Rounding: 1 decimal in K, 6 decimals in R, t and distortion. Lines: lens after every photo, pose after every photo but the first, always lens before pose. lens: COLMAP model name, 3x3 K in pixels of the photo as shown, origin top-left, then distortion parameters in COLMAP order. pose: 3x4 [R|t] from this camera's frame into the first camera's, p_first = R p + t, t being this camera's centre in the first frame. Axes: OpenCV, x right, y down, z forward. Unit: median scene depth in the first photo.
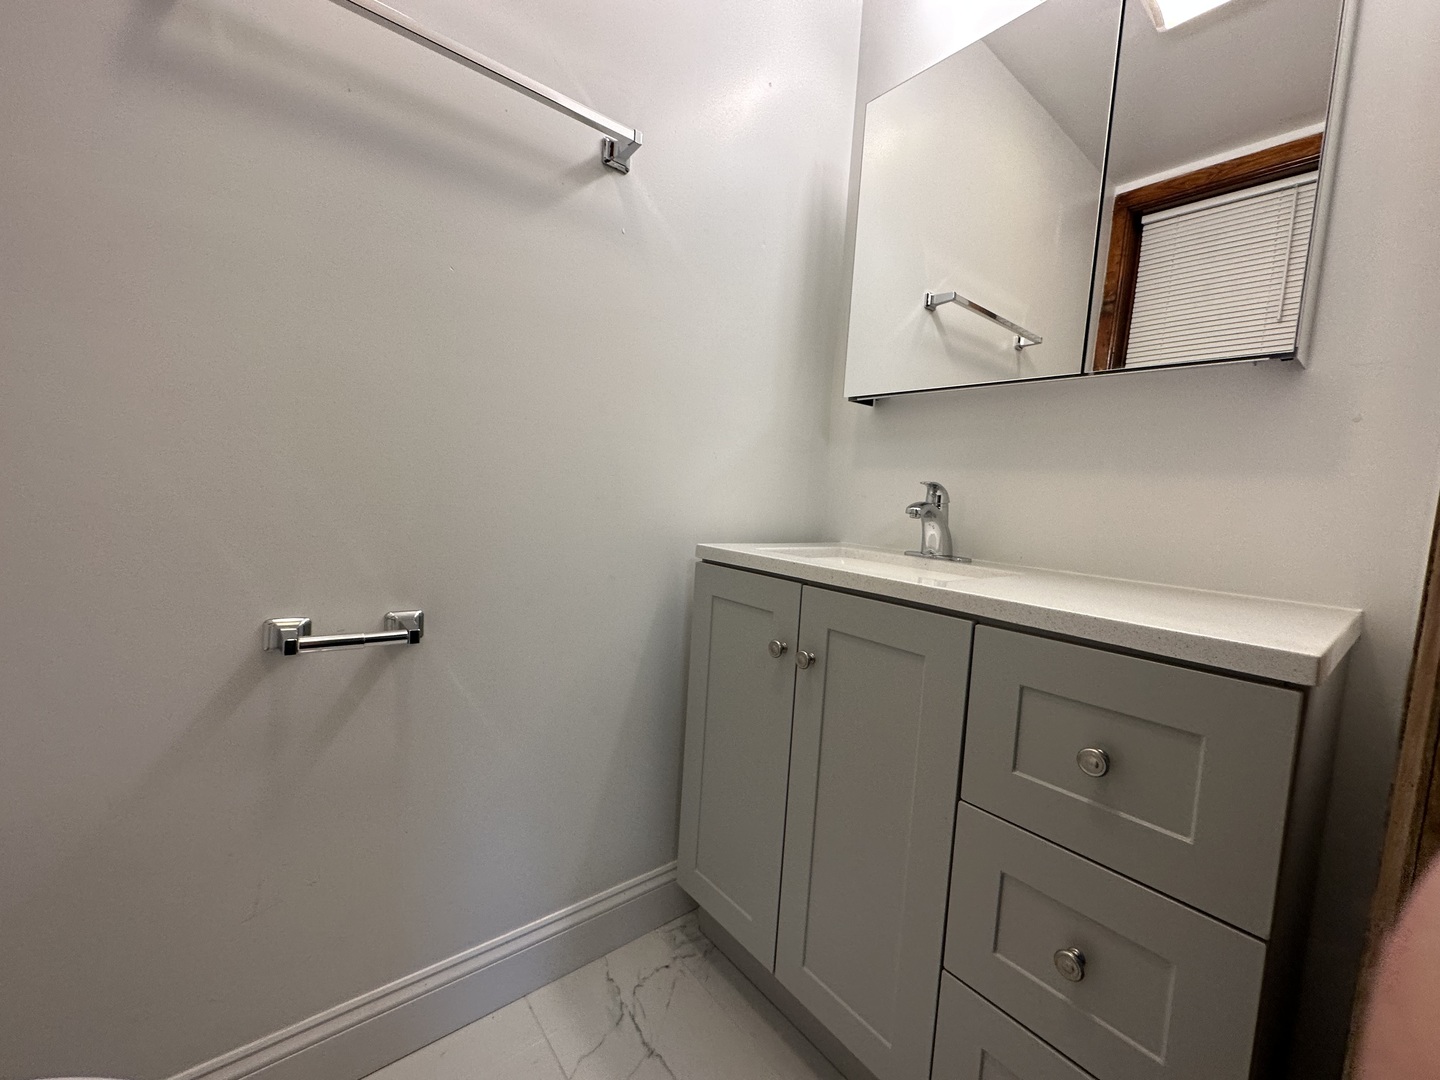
lens RADIAL K [[578.7, 0, 721.0], [0, 578.7, 534.2], [0, 0, 1]] dist [-0.004164, 0.001439]
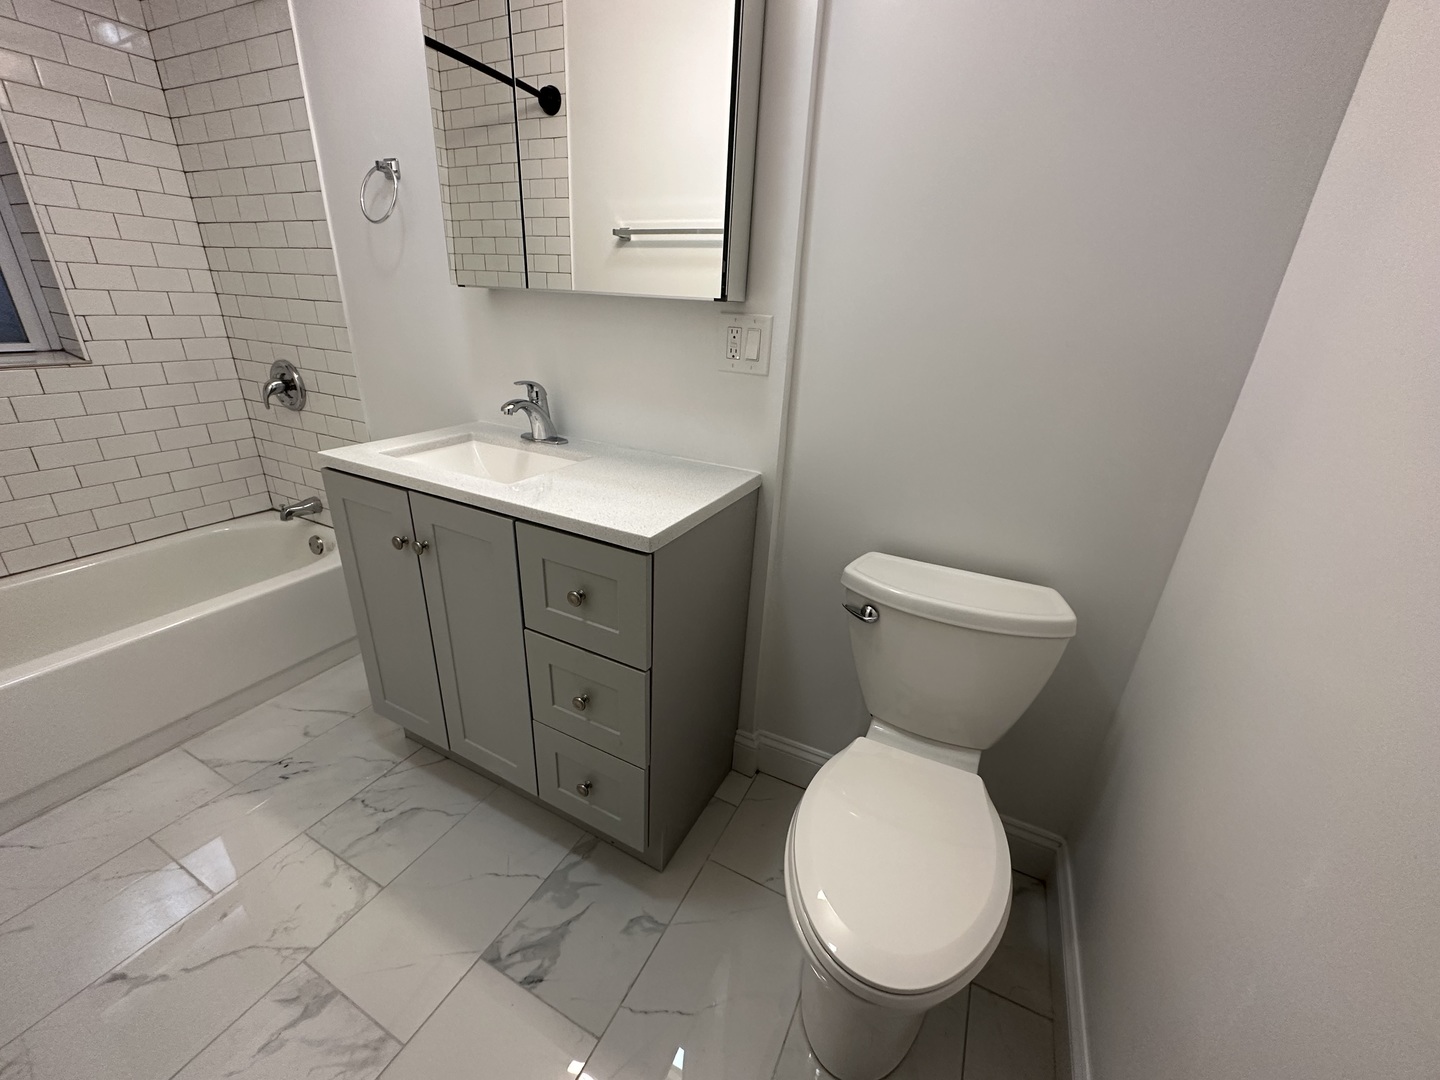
lens RADIAL K [[578.7, 0, 722.0], [0, 578.7, 537.3], [0, 0, 1]] dist [-0.004164, 0.001439]
pose [[0.913036, -0.157169, 0.376382, 0.452447], [0.024765, 0.942437, 0.333465, -0.360066], [-0.407127, -0.295145, 0.864371, -0.639669]]
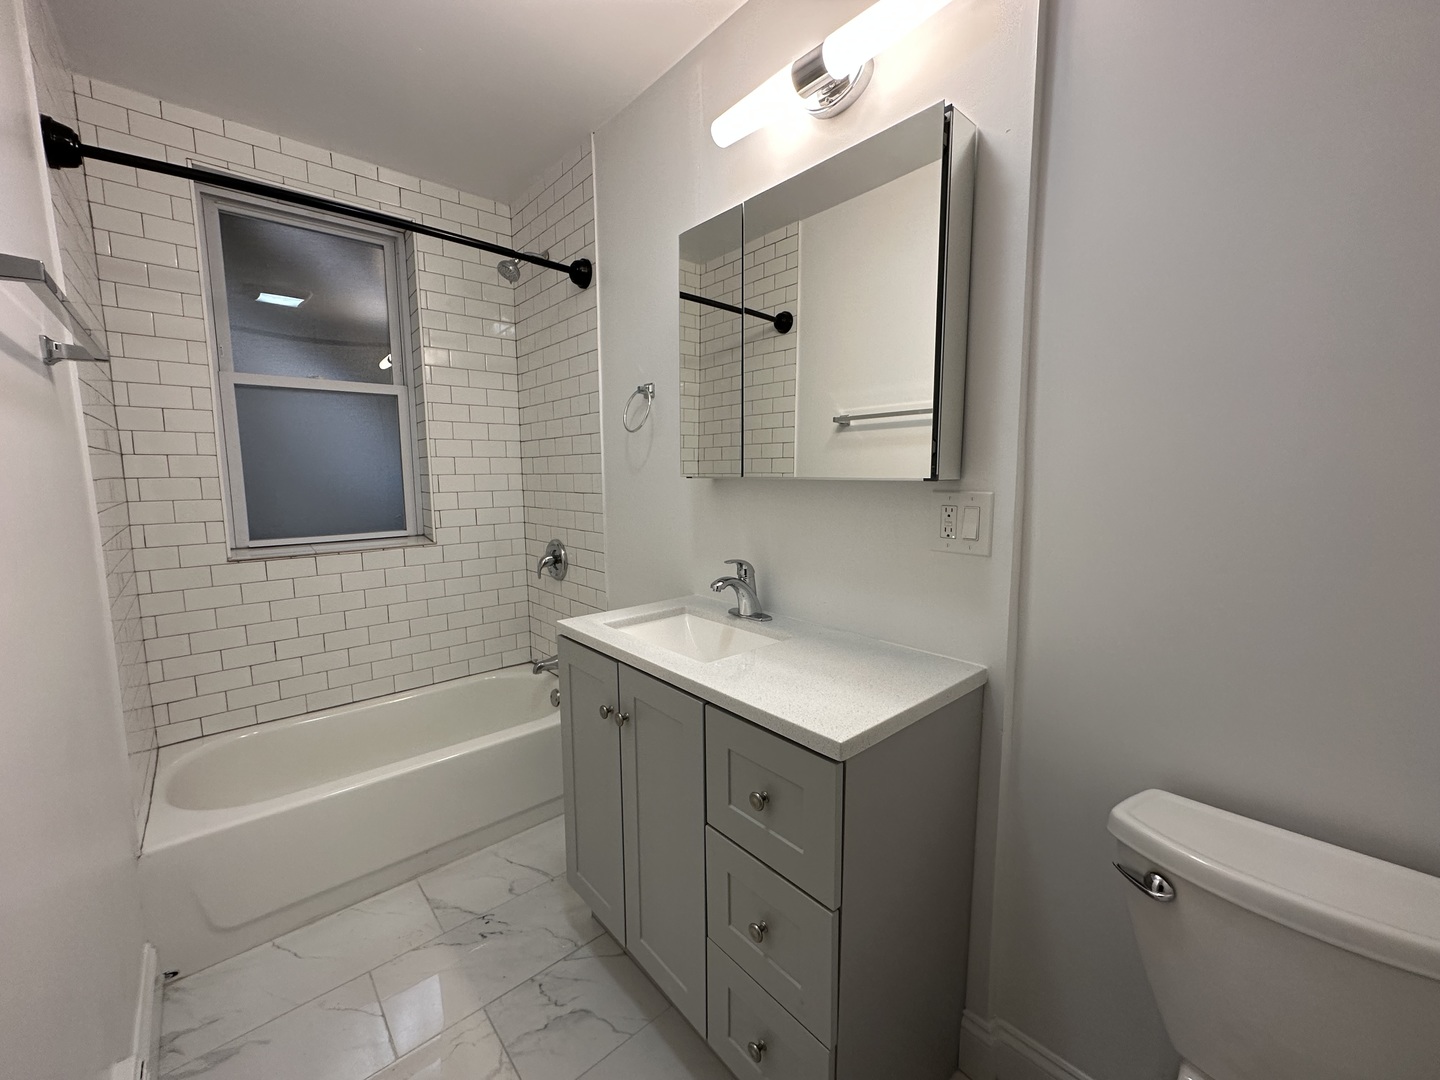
lens RADIAL K [[578.7, 0, 719.6], [0, 578.7, 535.0], [0, 0, 1]] dist [-0.004164, 0.001439]
pose [[0.997705, -0.058469, 0.034134, 0.567113], [0.057185, 0.997660, 0.037465, -0.395261], [-0.036245, -0.035427, 0.998715, -0.527141]]
